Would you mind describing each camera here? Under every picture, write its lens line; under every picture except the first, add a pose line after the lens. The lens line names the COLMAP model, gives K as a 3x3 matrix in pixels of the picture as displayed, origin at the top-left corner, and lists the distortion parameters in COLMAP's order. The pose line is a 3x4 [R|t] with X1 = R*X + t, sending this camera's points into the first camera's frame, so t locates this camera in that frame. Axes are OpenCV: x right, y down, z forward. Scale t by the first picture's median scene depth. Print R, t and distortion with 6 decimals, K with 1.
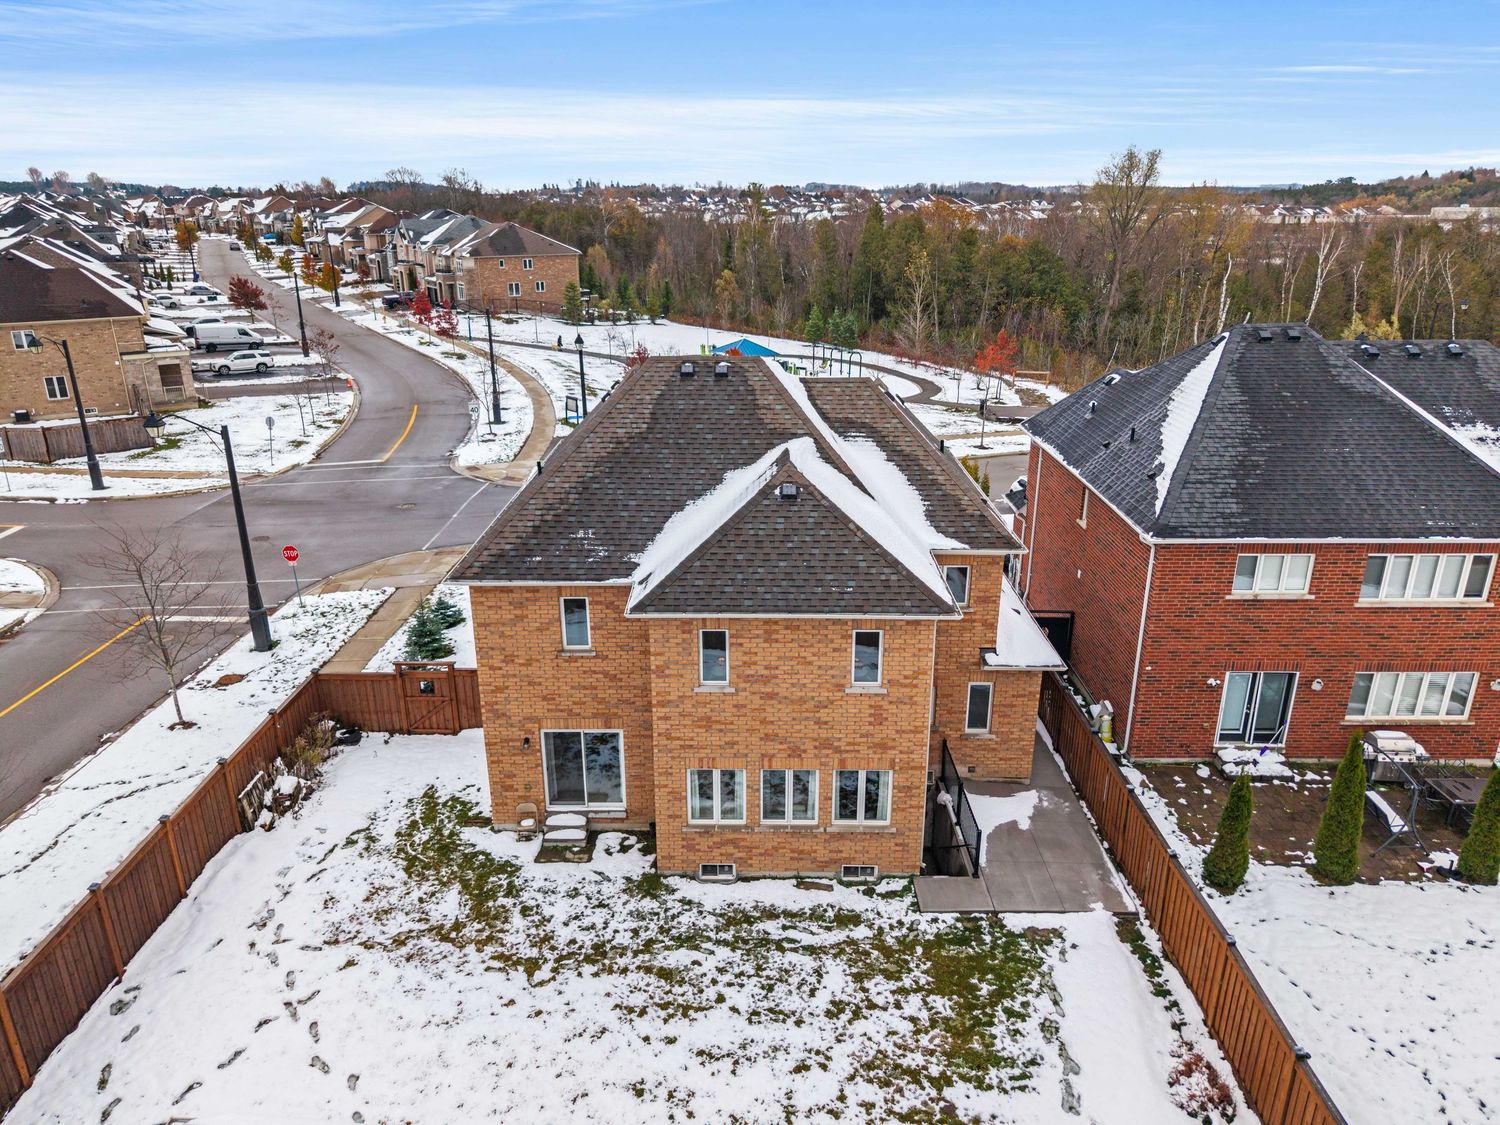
lens RADIAL K [[1022.2, 0, 751.4], [0, 1022.2, 545.7], [0, 0, 1]] dist [-0.001752, -0.004601]
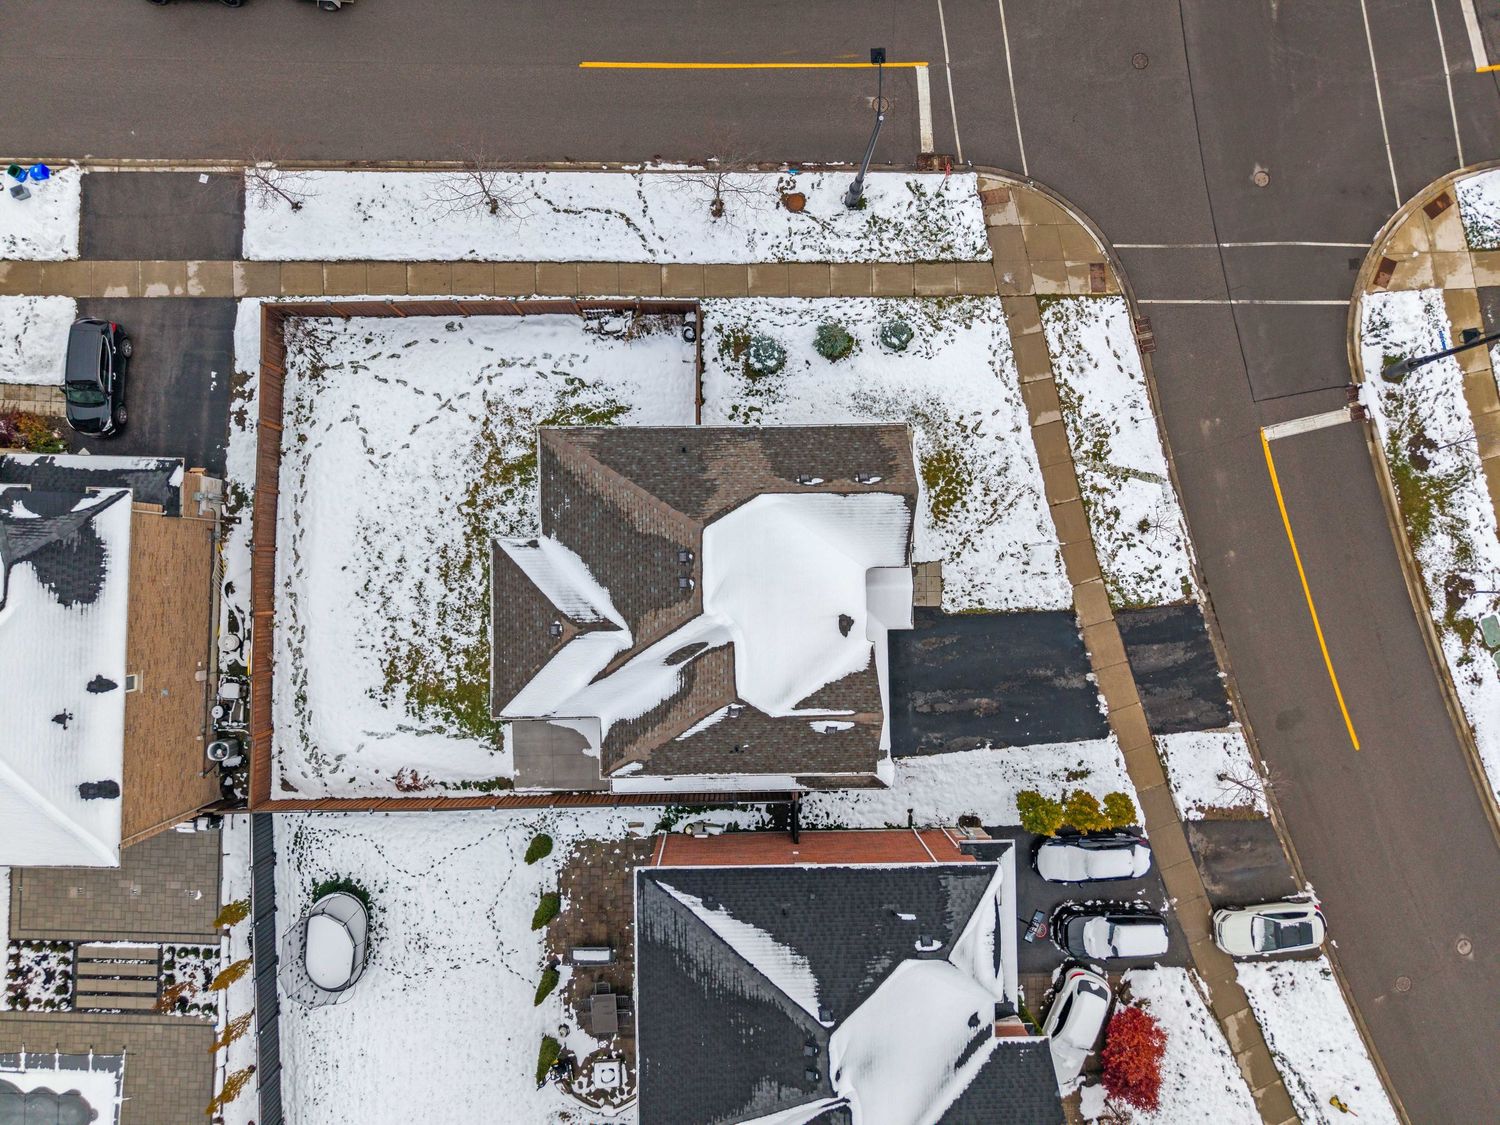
lens RADIAL K [[1002.1, 0, 744.7], [0, 1002.1, 566.3], [0, 0, 1]] dist [0.040595, -0.055392]
pose [[0.023045, 0.999712, -0.006703, -0.044737], [-0.331677, 0.013970, 0.943290, -1.606934], [0.943112, -0.019515, 0.331903, 0.733948]]
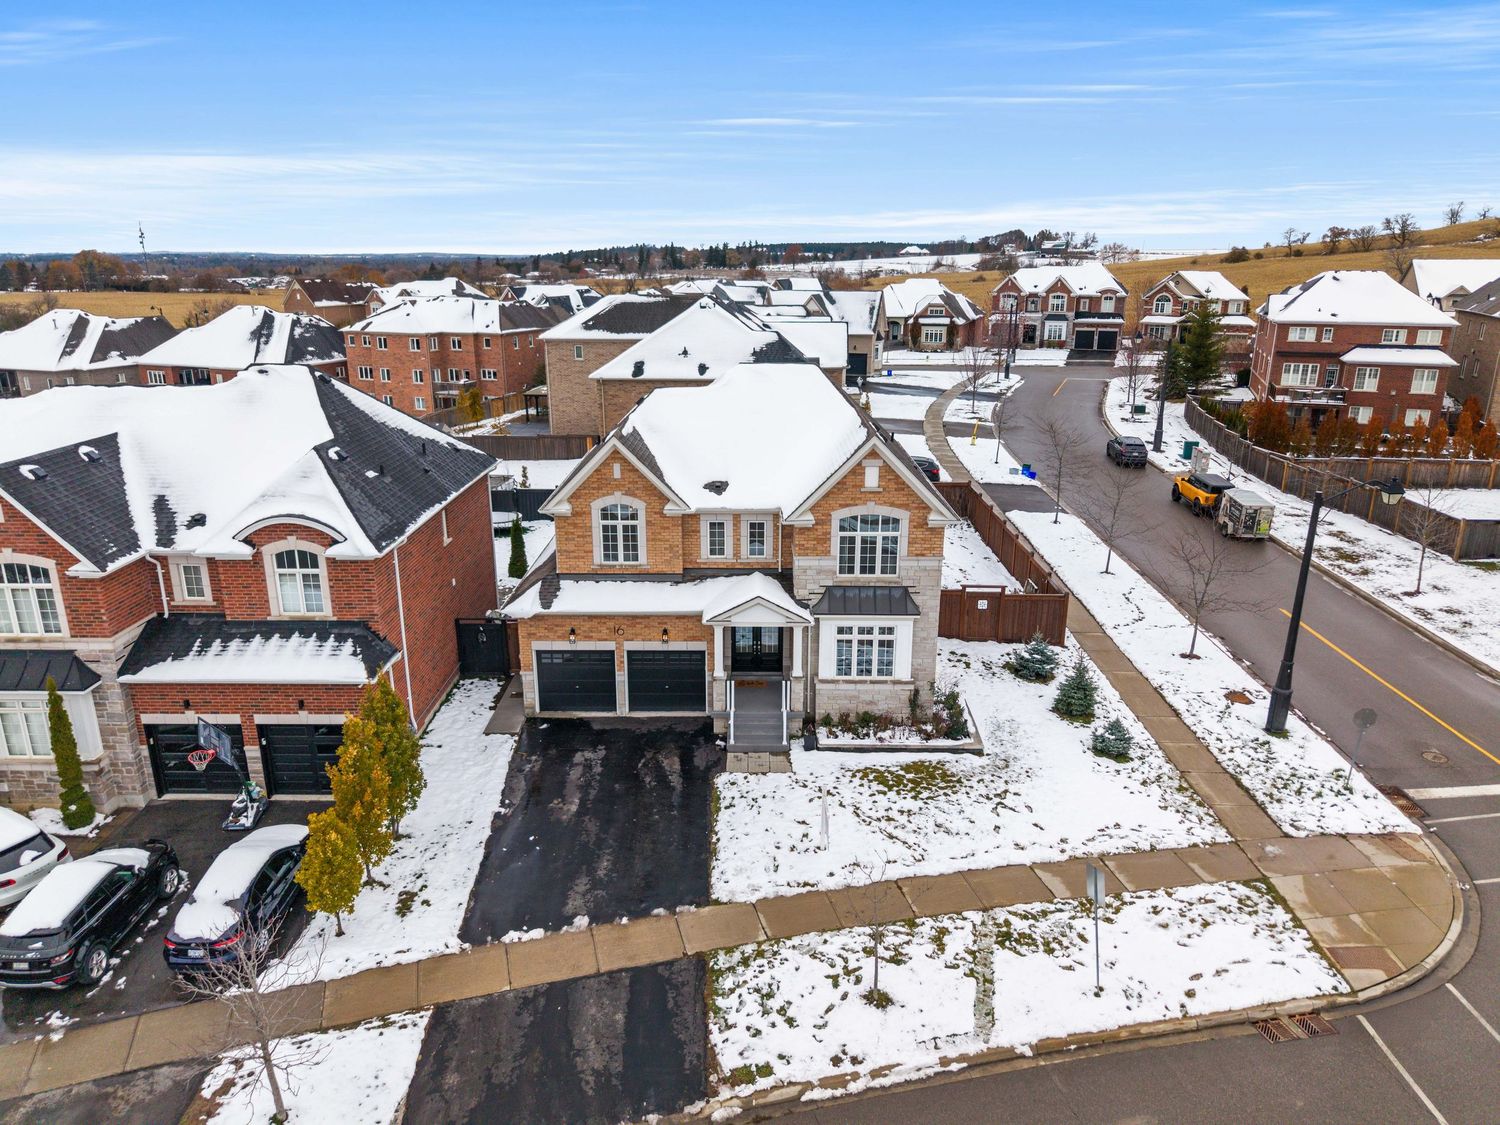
lens RADIAL K [[1000.7, 0, 746.9], [0, 1000.7, 566.9], [0, 0, 1]] dist [0.029846, -0.038669]
pose [[-0.999994, 0.001219, -0.003134, 0.005029], [-0.000861, 0.808139, 0.588991, -0.886398], [0.003251, 0.588990, -0.808134, 2.627593]]
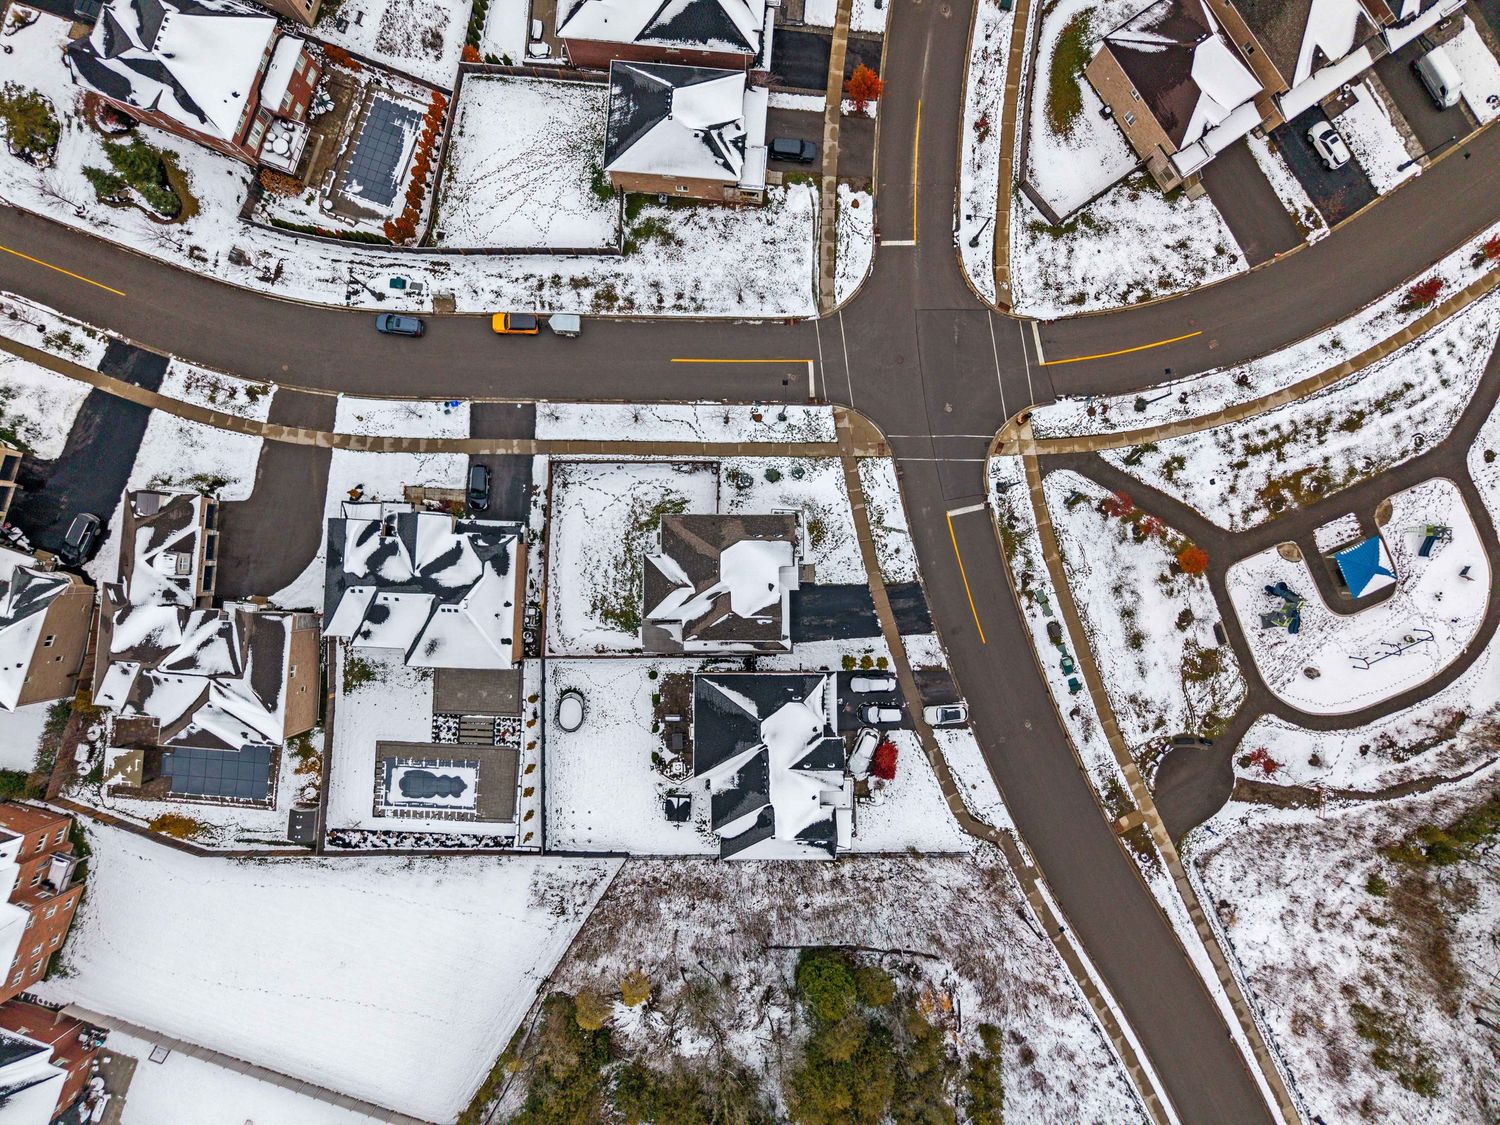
lens RADIAL K [[977.3, 0, 740.7], [0, 977.3, 566.1], [0, 0, 1]] dist [0.148323, -0.261466]
pose [[0.009979, 0.999950, -0.000625, -0.050080], [-0.330252, 0.003886, 0.943885, -4.209079], [0.943840, -0.009213, 0.330275, -0.146458]]
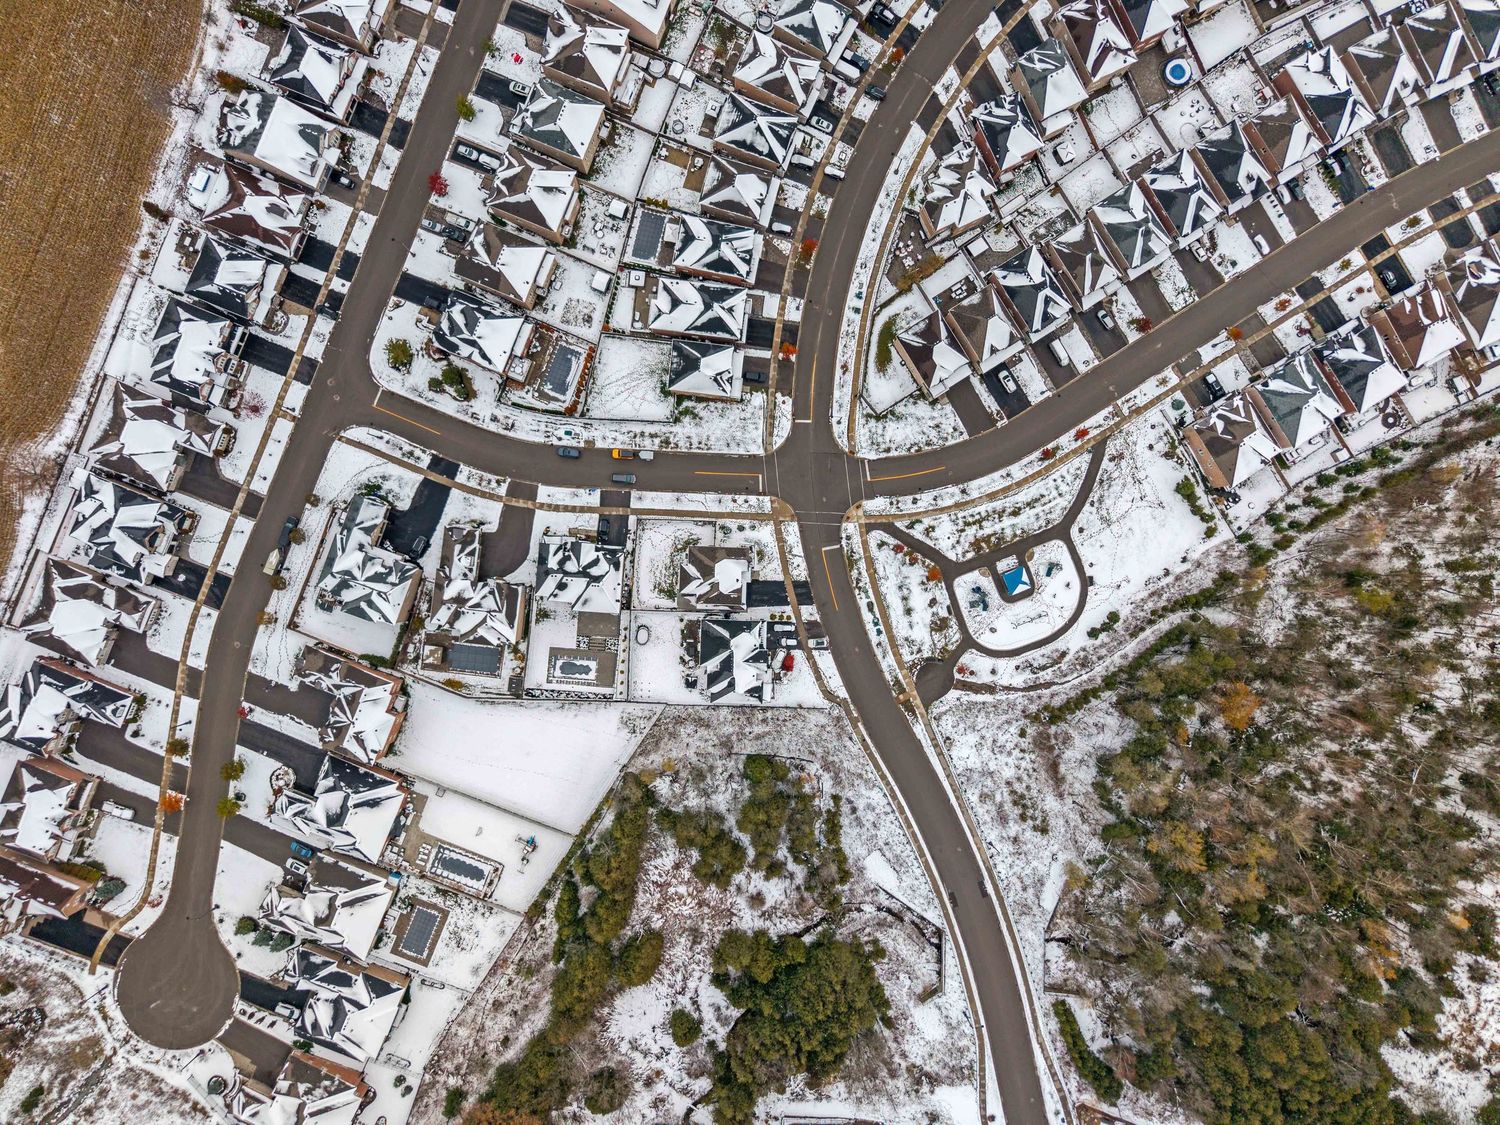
lens RADIAL K [[1002.1, 0, 744.7], [0, 1002.1, 566.3], [0, 0, 1]] dist [0.040595, -0.055392]
pose [[-0.023356, 0.999724, -0.002664, -0.072698], [-0.345782, -0.005578, 0.938298, -9.385164], [0.938024, 0.022836, 0.345817, -1.916169]]
